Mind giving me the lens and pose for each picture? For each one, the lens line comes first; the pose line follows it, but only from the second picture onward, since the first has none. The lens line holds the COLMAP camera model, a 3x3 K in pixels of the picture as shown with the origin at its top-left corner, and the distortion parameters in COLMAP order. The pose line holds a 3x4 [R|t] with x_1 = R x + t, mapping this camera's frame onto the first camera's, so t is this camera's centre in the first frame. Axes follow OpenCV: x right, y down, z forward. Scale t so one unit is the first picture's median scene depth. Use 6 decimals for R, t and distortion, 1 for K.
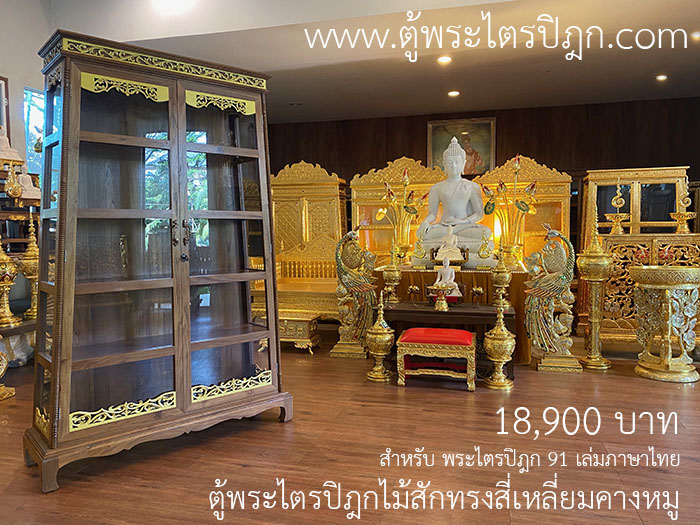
lens RADIAL K [[530.3, 0, 348.9], [0, 530.3, 260.0], [0, 0, 1]] dist [0.007227, 0.001967]
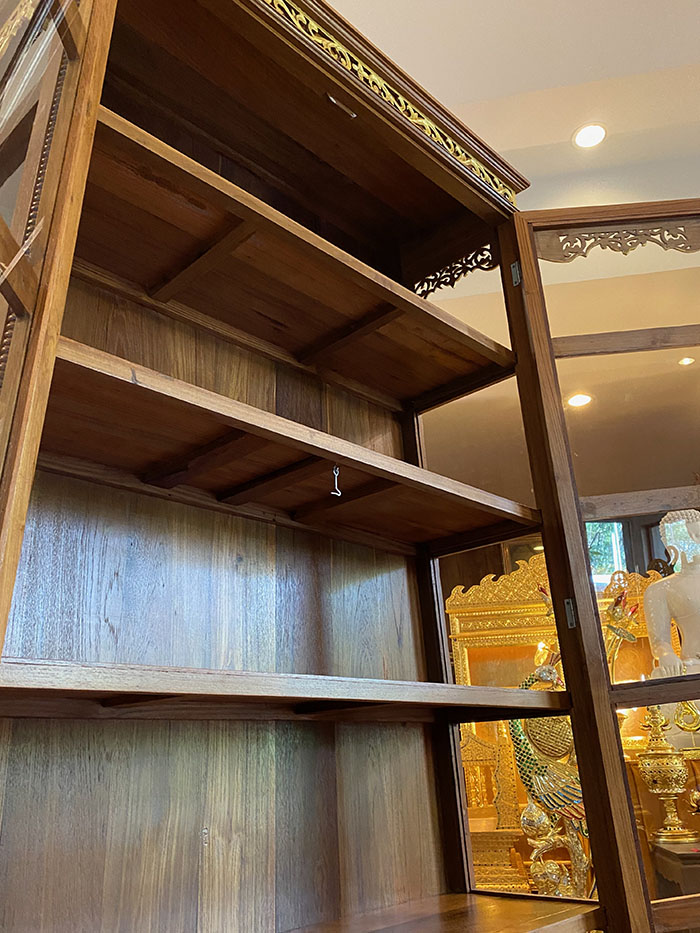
lens RADIAL K [[779.0, 0, 344.9], [0, 779.0, 464.6], [0, 0, 1]] dist [0.011921, 0.006900]
pose [[0.995847, 0.002098, 0.091013, -0.352725], [0.036281, 0.907765, -0.417907, 0.094368], [-0.083496, 0.419474, 0.903919, 0.586809]]
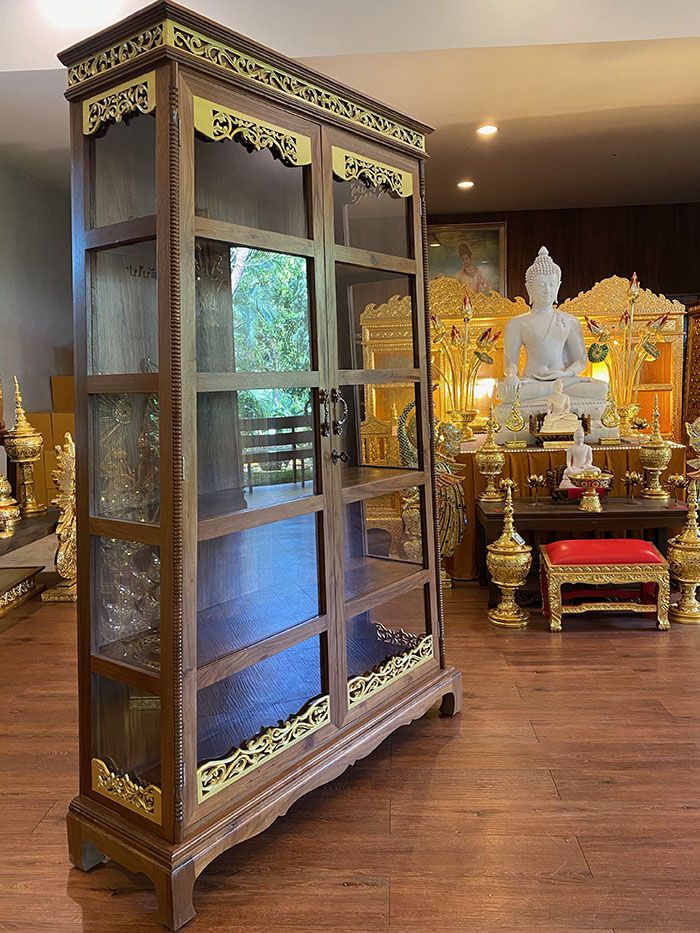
lens RADIAL K [[736.1, 0, 348.4], [0, 736.1, 462.1], [0, 0, 1]] dist [0.013036, 0.000896]
pose [[0.978896, -0.048376, 0.198551, -0.428587], [0.038707, 0.997881, 0.052296, -0.035566], [-0.200660, -0.043507, 0.978694, 0.235187]]
